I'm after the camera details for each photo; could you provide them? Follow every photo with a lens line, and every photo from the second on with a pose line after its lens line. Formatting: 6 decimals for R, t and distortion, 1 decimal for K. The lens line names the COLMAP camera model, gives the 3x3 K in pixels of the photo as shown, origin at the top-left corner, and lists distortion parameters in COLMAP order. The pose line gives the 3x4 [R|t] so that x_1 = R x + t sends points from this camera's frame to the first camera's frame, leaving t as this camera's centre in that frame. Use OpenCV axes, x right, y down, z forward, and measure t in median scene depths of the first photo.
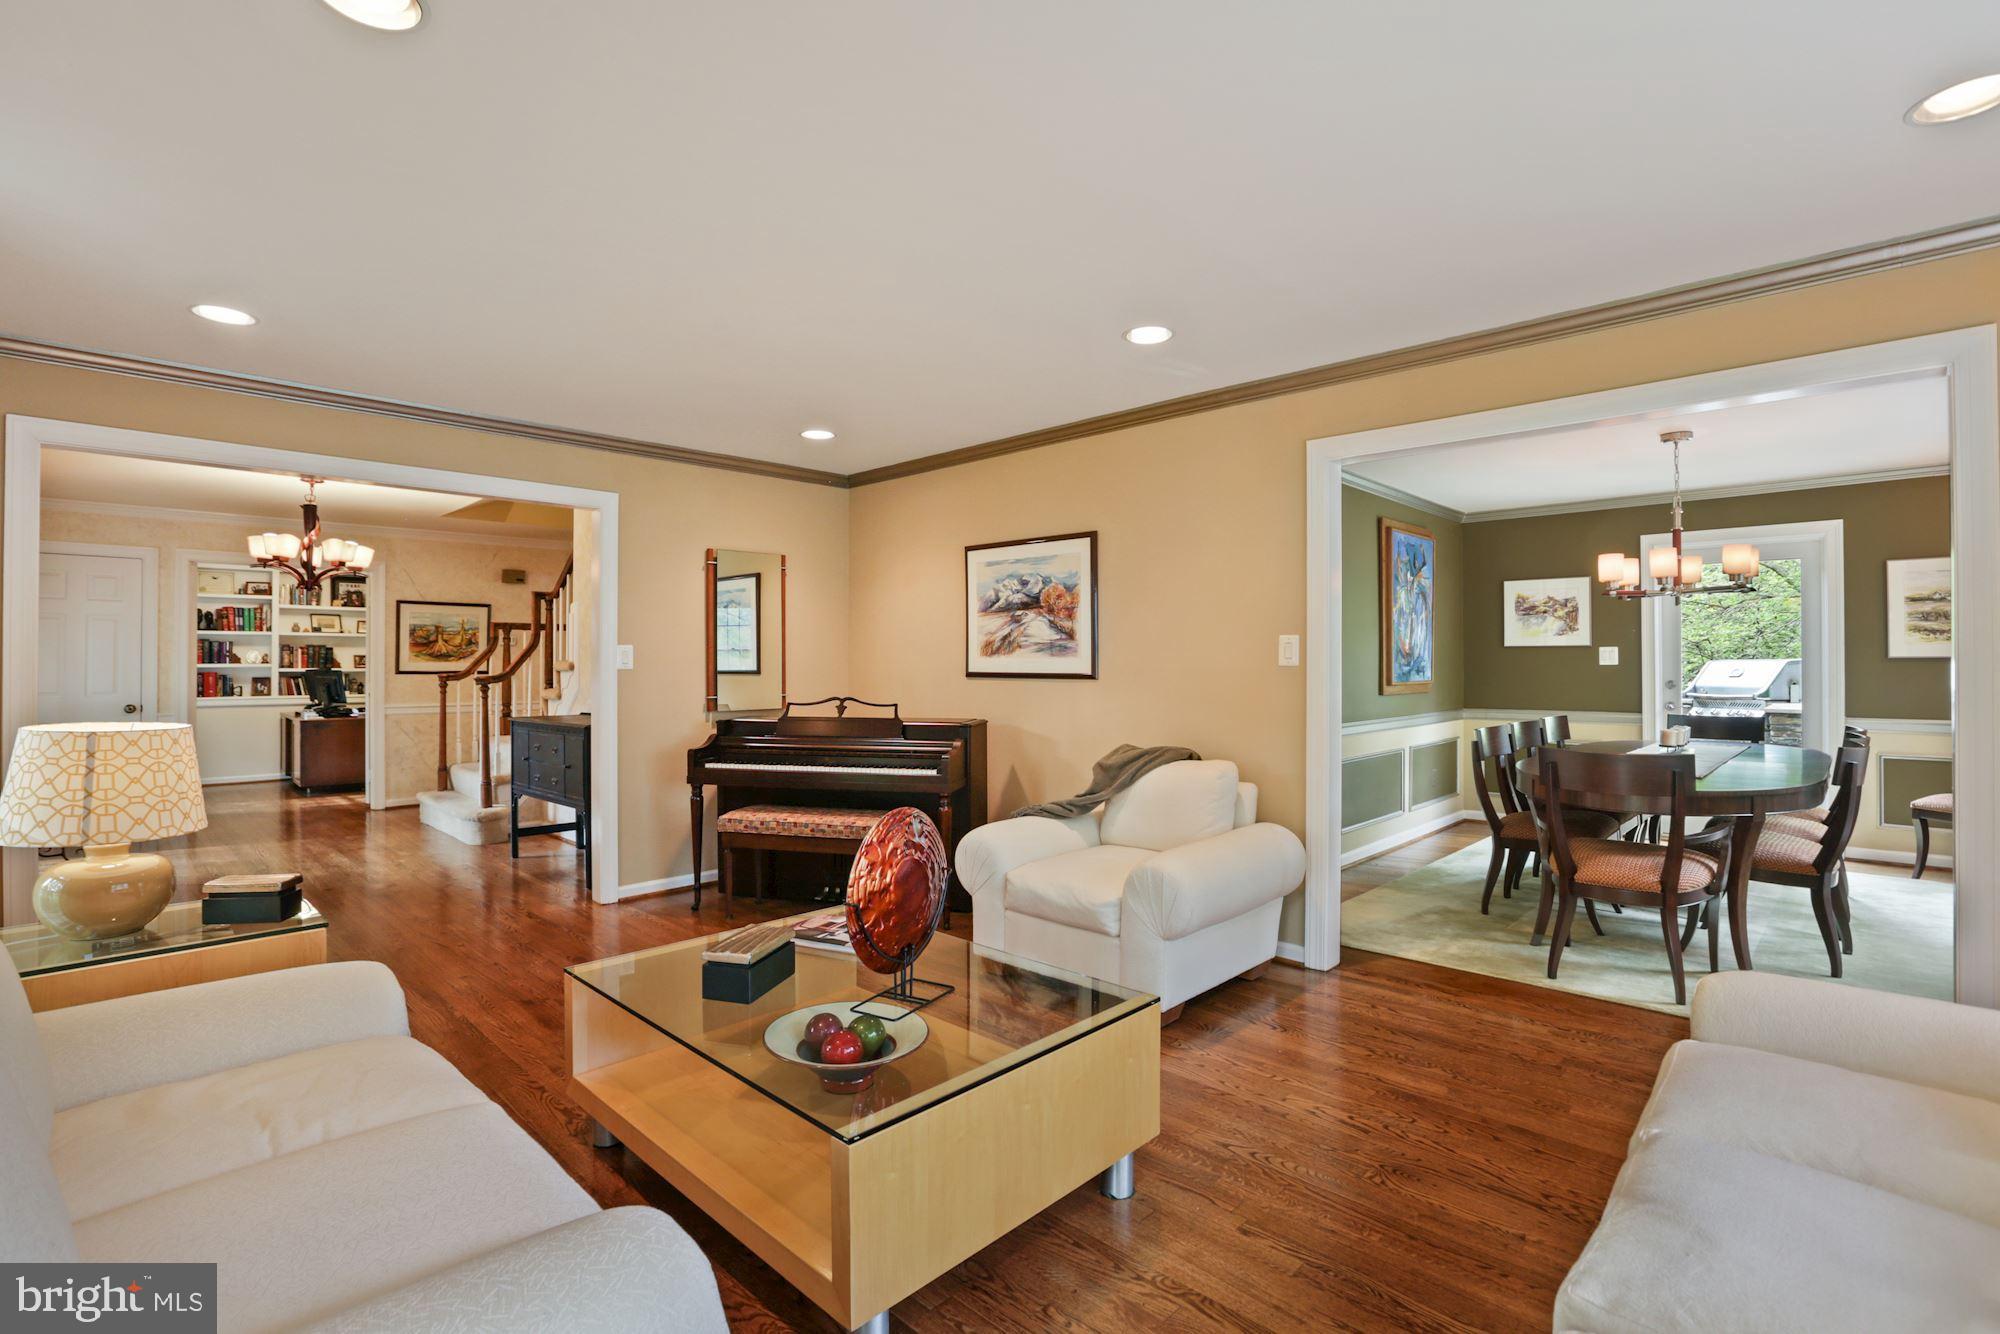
lens RADIAL K [[918.4, 0, 985.6], [0, 918.4, 661.5], [0, 0, 1]] dist [-0.031483, 0.005446]
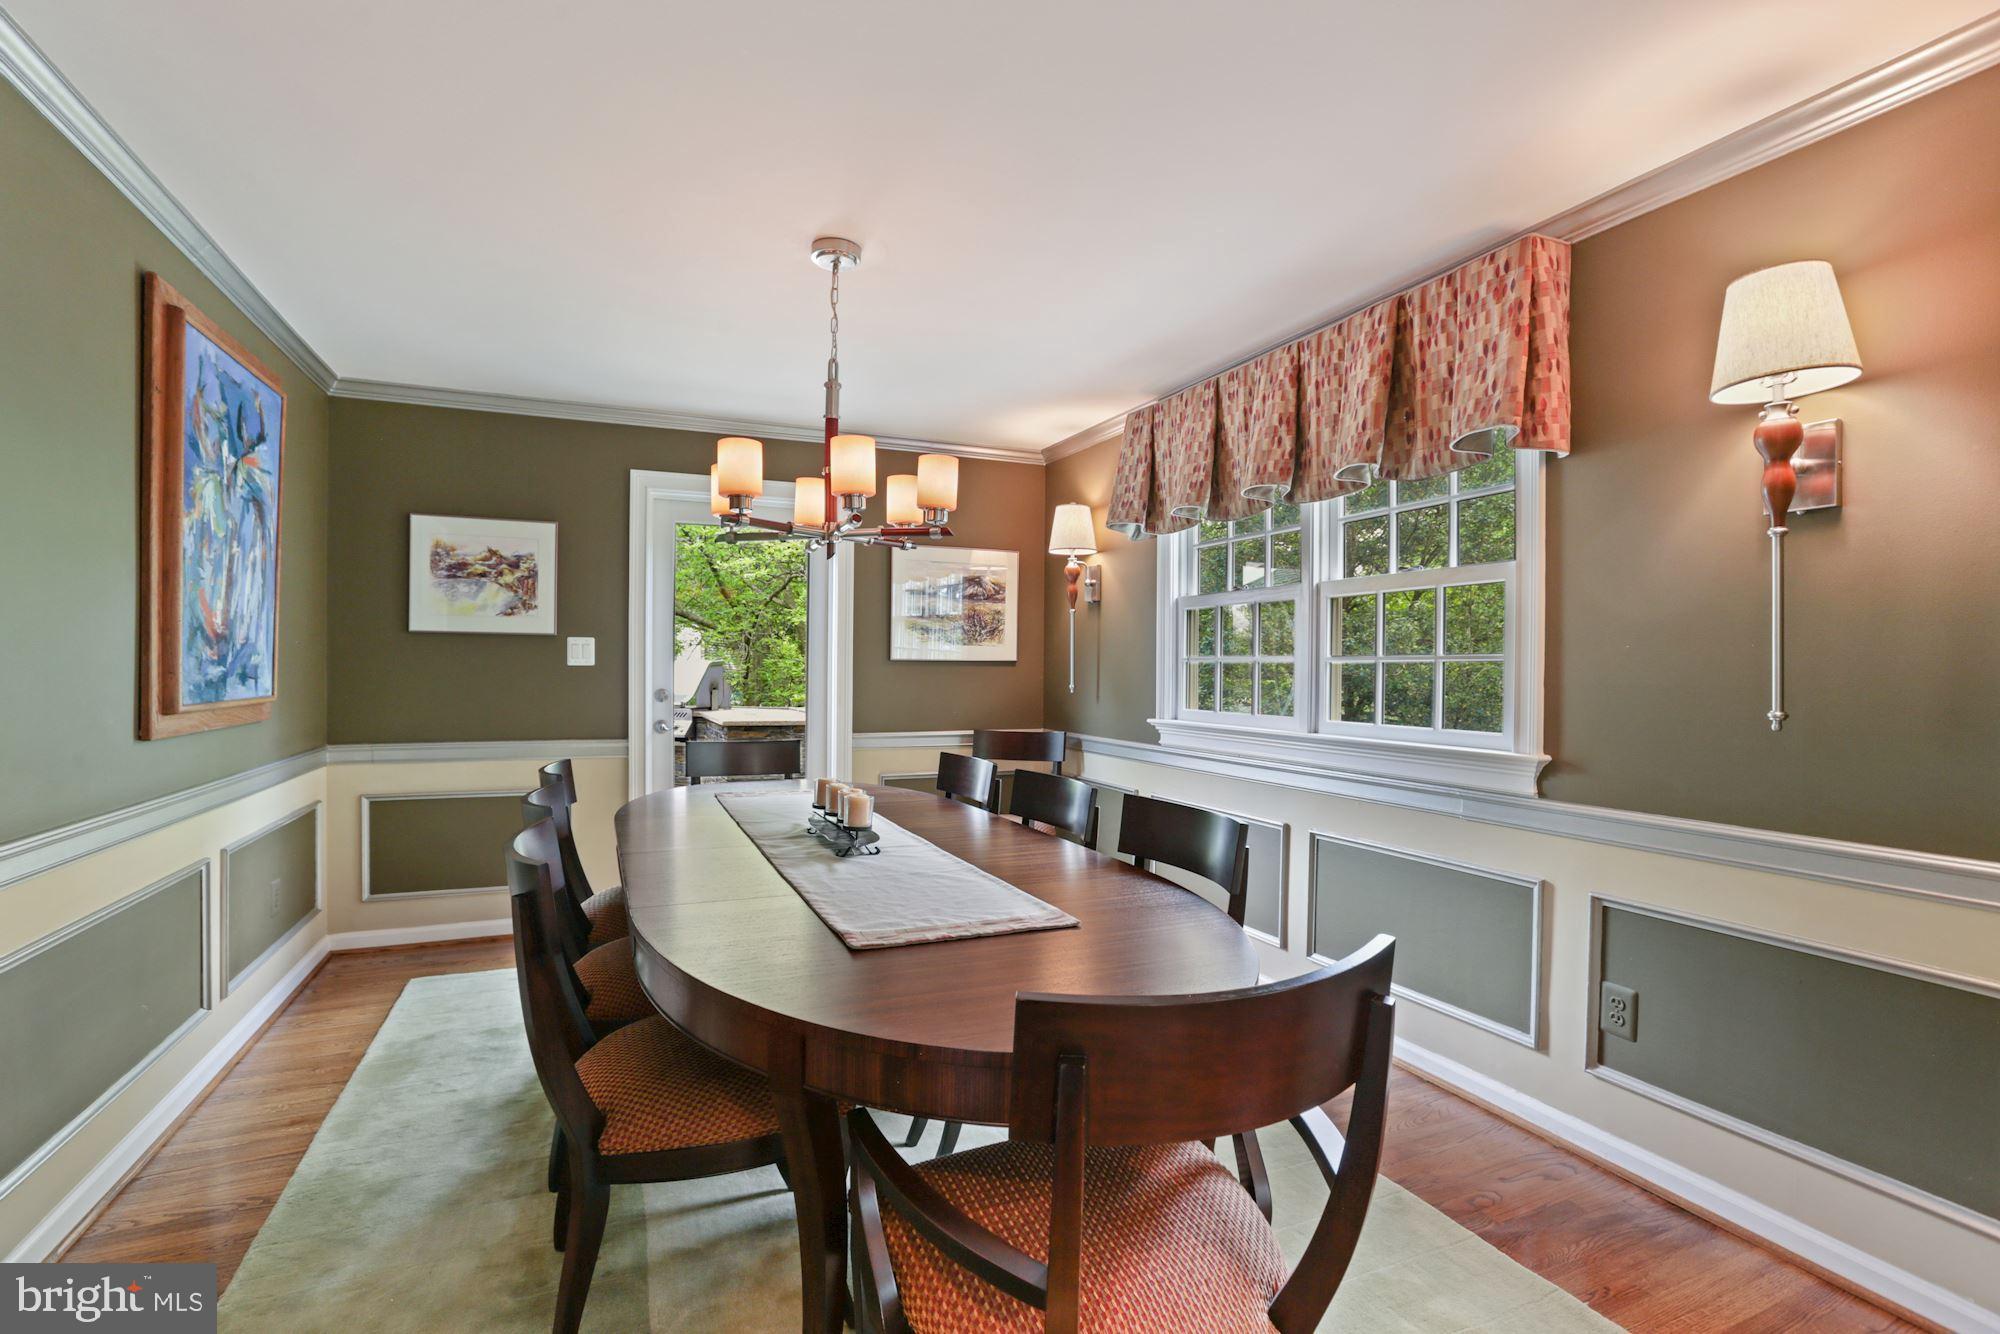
lens RADIAL K [[918.4, 0, 995.3], [0, 918.4, 670.3], [0, 0, 1]] dist [-0.031483, 0.005446]
pose [[0.376520, 0.002860, 0.926404, 0.212163], [-0.011302, 0.999935, 0.001507, 0.002978], [-0.926340, -0.011037, 0.376528, 0.509784]]
